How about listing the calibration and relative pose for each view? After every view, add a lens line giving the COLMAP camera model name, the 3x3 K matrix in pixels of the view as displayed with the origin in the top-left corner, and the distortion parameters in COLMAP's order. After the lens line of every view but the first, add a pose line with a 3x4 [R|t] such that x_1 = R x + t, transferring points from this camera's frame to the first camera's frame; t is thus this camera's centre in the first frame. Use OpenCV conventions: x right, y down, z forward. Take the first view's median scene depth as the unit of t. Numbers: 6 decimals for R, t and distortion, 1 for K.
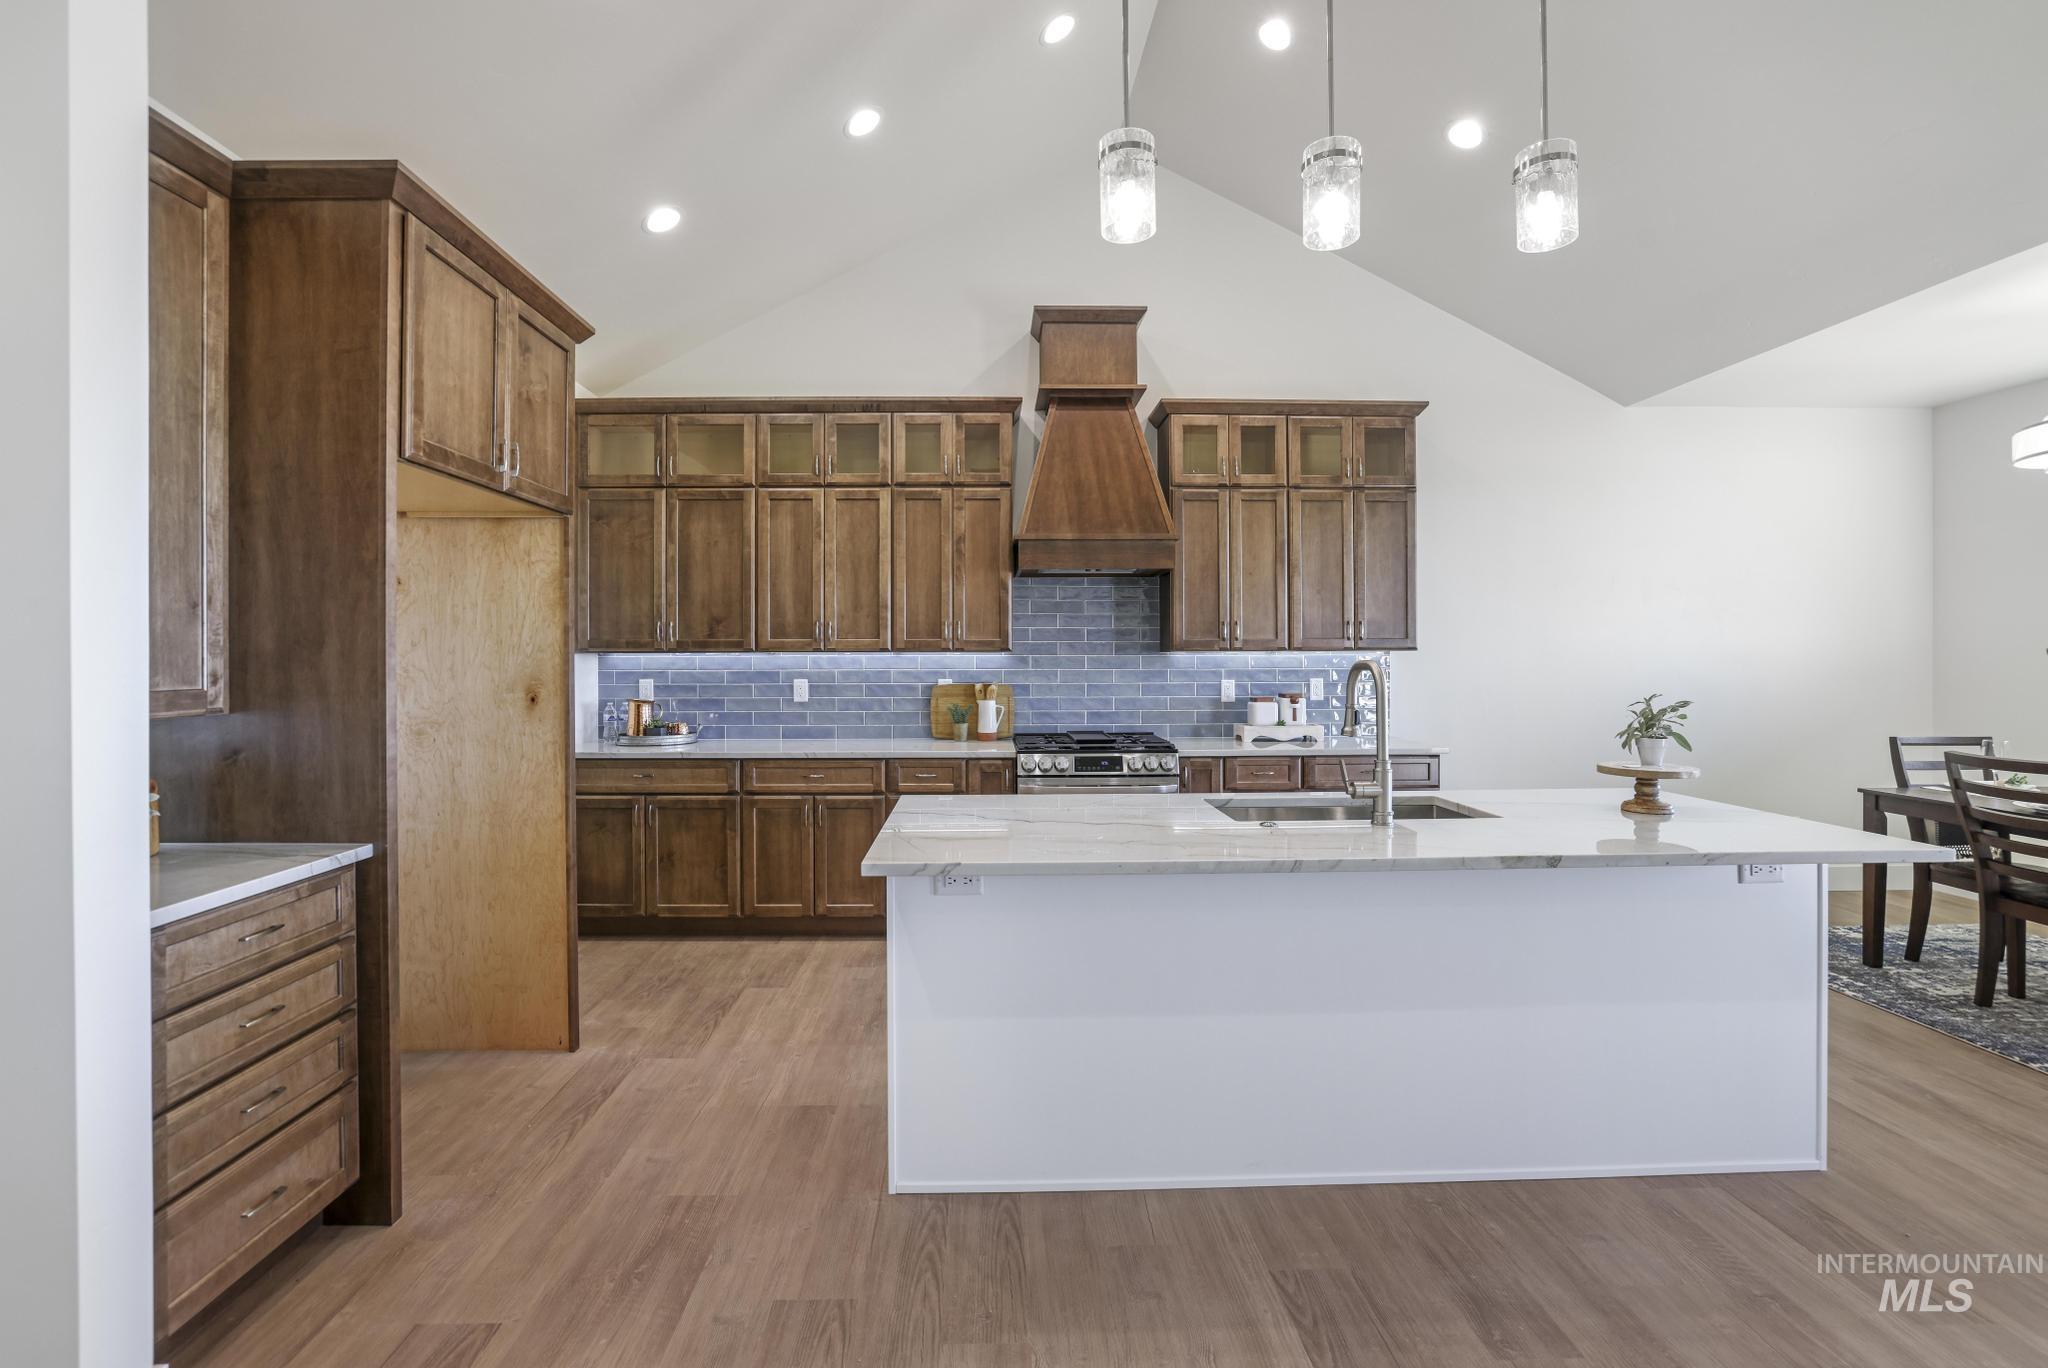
lens RADIAL K [[902.7, 0, 1002.0], [0, 902.7, 654.8], [0, 0, 1]] dist [-0.043484, 0.015387]
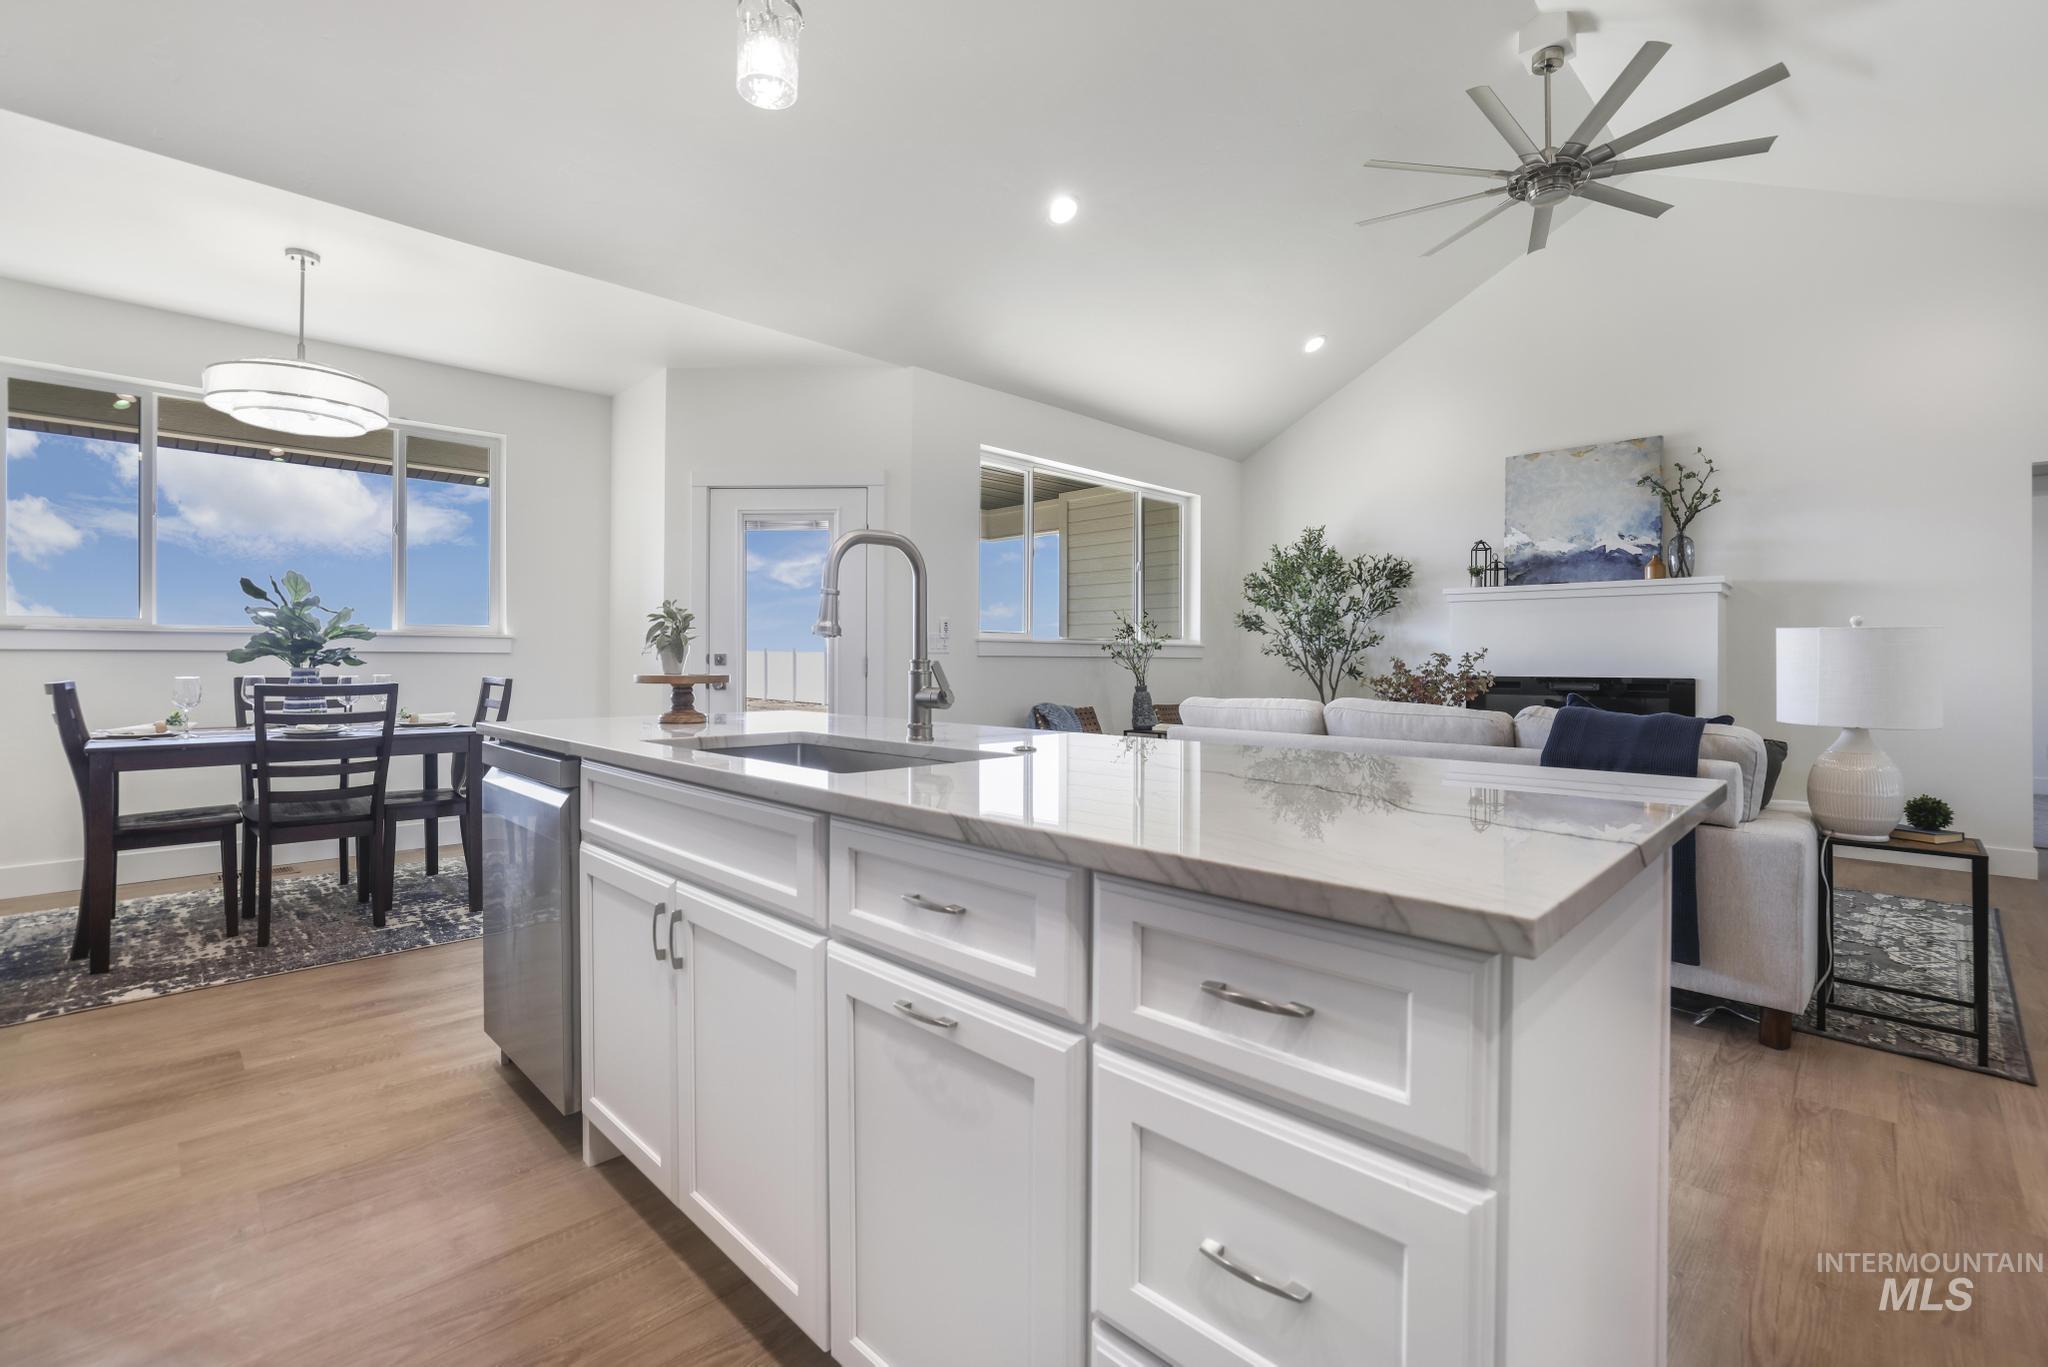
lens RADIAL K [[902.7, 0, 1004.9], [0, 902.7, 660.9], [0, 0, 1]] dist [-0.043484, 0.015387]
pose [[-0.686205, -0.001732, 0.727406, -0.110635], [-0.004047, 0.999991, -0.001437, 0.062933], [-0.727397, -0.003930, -0.686206, 0.777249]]
